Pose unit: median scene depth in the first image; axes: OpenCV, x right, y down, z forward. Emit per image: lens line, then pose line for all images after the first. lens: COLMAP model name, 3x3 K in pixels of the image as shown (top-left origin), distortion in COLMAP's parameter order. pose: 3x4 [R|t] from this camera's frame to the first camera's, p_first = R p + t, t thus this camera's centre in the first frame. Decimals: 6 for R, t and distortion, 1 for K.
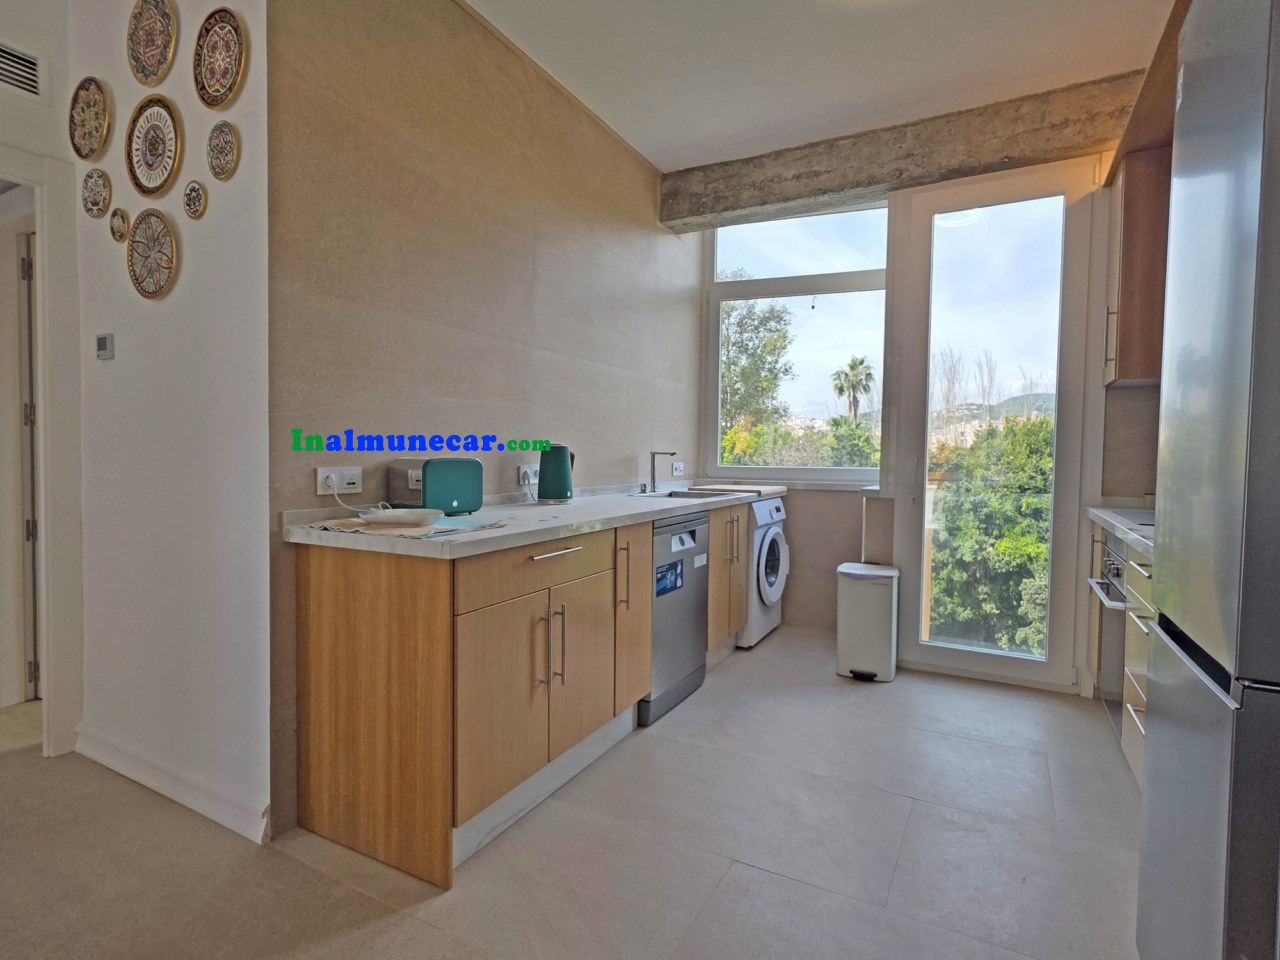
lens RADIAL K [[653.6, 0, 638.8], [0, 653.6, 475.9], [0, 0, 1]] dist [0.003480, -0.000432]
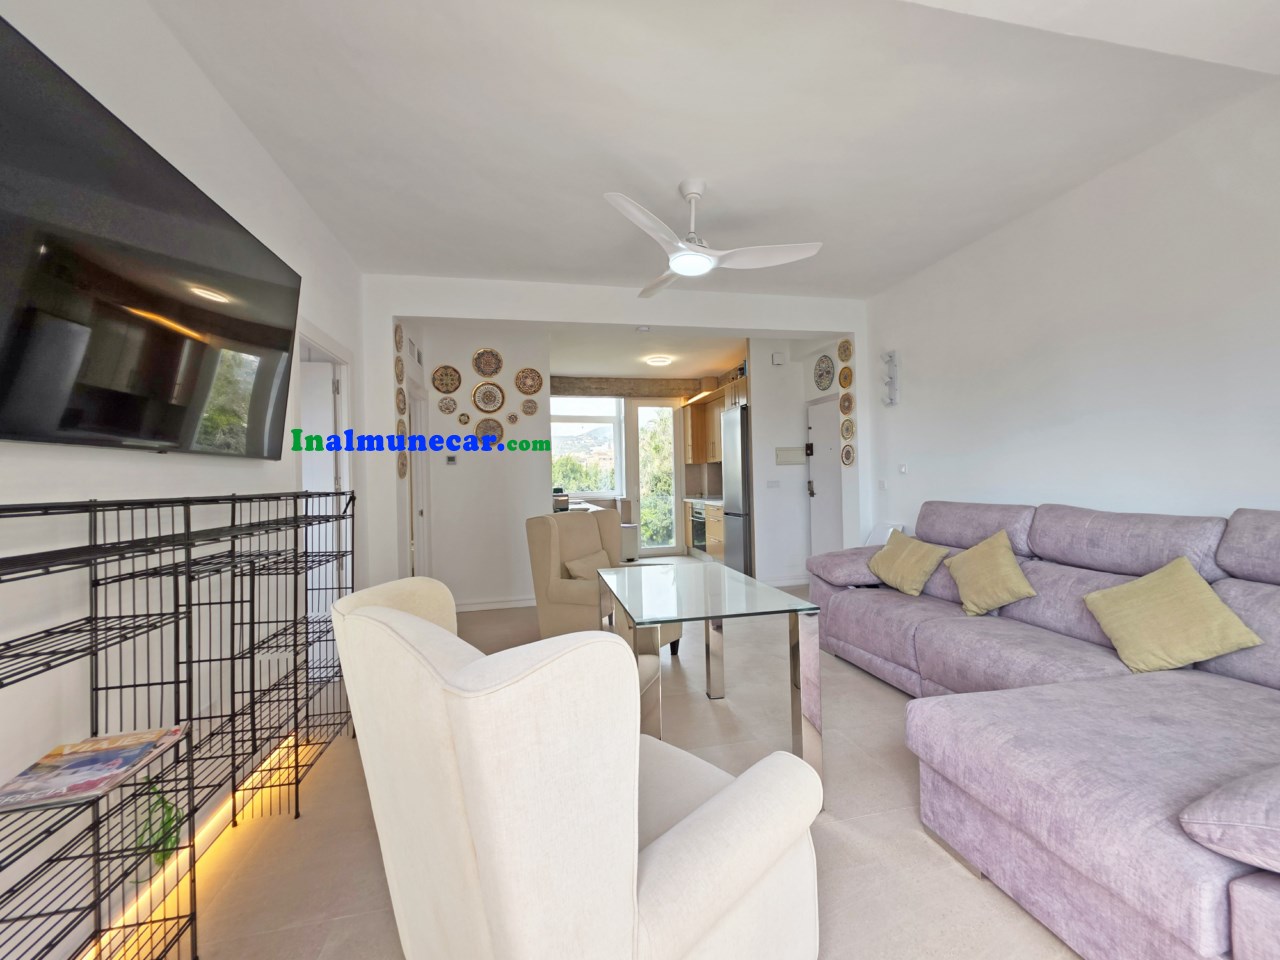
lens RADIAL K [[512.2, 0, 642.9], [0, 512.2, 475.5], [0, 0, 1]] dist [0.008818, -0.009311]
pose [[0.761034, -0.025394, 0.648215, -0.155366], [0.053617, 0.998277, -0.023842, -0.002825], [-0.646493, 0.052900, 0.761084, -0.117354]]
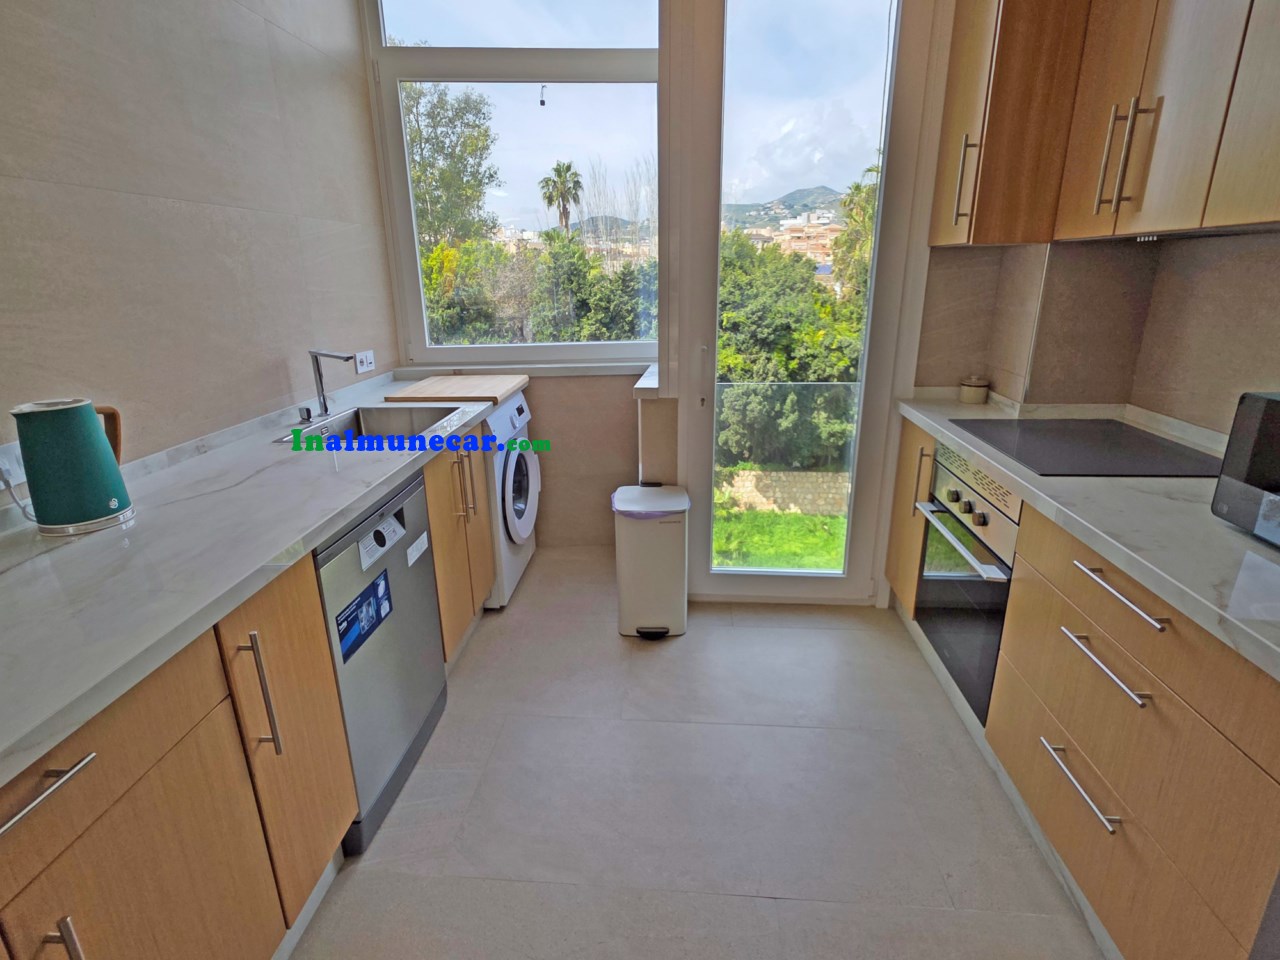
lens RADIAL K [[653.6, 0, 638.8], [0, 653.6, 475.9], [0, 0, 1]] dist [0.003480, -0.000432]
pose [[0.911380, -0.147169, 0.384354, 0.007308], [0.038064, 0.960019, 0.277333, -0.012925], [-0.409802, -0.238126, 0.880544, 0.049138]]
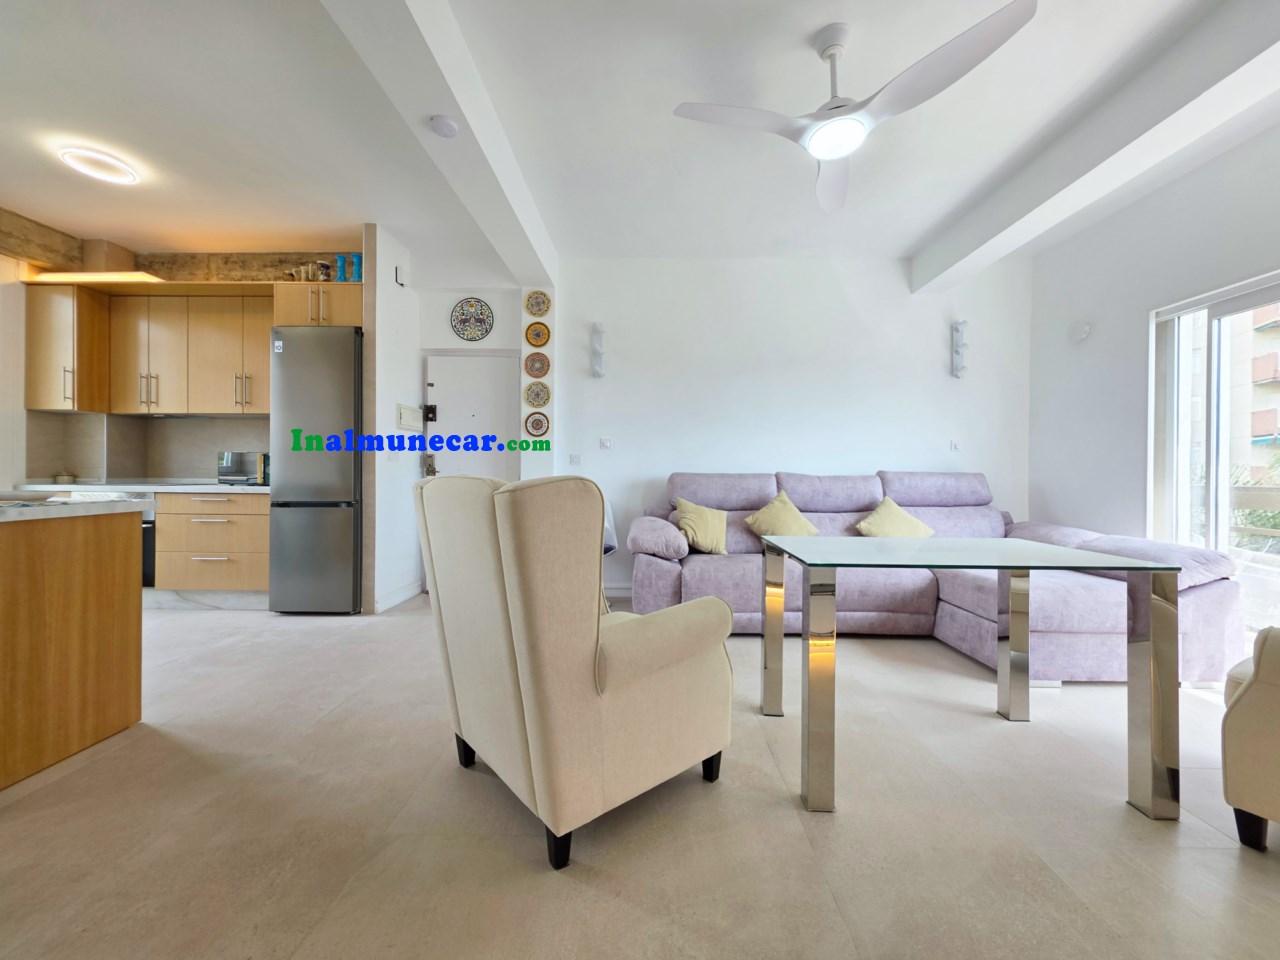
lens RADIAL K [[512.2, 0, 642.9], [0, 512.2, 475.5], [0, 0, 1]] dist [0.008818, -0.009311]
pose [[-0.463166, -0.016101, 0.886125, -0.135380], [0.015665, 0.999530, 0.026350, 0.001982], [-0.886133, 0.026086, -0.462696, 0.031262]]
